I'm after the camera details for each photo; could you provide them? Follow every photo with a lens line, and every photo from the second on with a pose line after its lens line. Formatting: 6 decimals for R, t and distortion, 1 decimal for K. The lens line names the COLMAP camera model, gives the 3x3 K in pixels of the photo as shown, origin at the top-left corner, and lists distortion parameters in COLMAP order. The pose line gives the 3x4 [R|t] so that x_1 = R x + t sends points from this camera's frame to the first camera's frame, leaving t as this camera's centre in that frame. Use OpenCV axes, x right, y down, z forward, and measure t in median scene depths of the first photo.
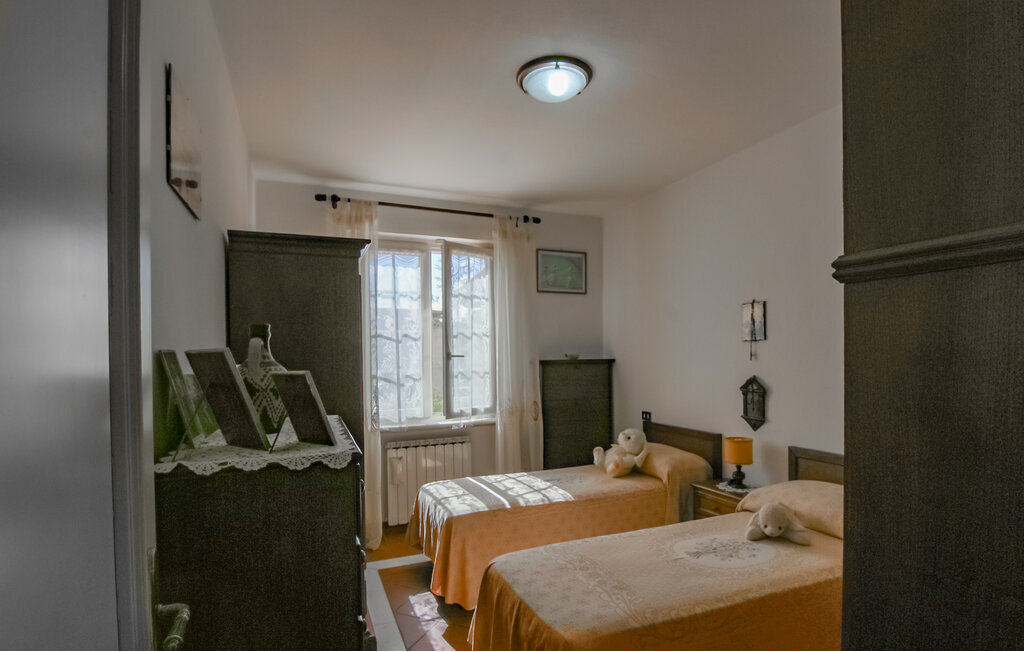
lens RADIAL K [[505.7, 0, 530.4], [0, 505.7, 325.5], [0, 0, 1]] dist [-0.013770, -0.000289]
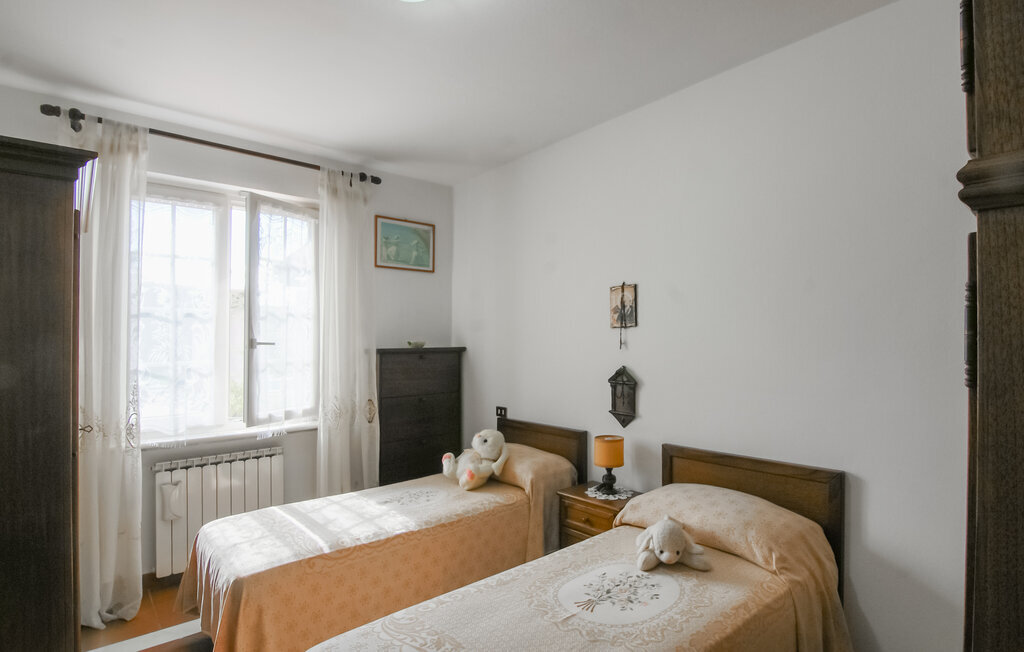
lens RADIAL K [[523.9, 0, 524.5], [0, 523.9, 321.7], [0, 0, 1]] dist [-0.004207, -0.013887]
pose [[0.957159, 0.015472, 0.289149, 0.001665], [-0.020199, 0.999707, 0.013368, 0.010546], [-0.288858, -0.018636, 0.957191, 0.147530]]
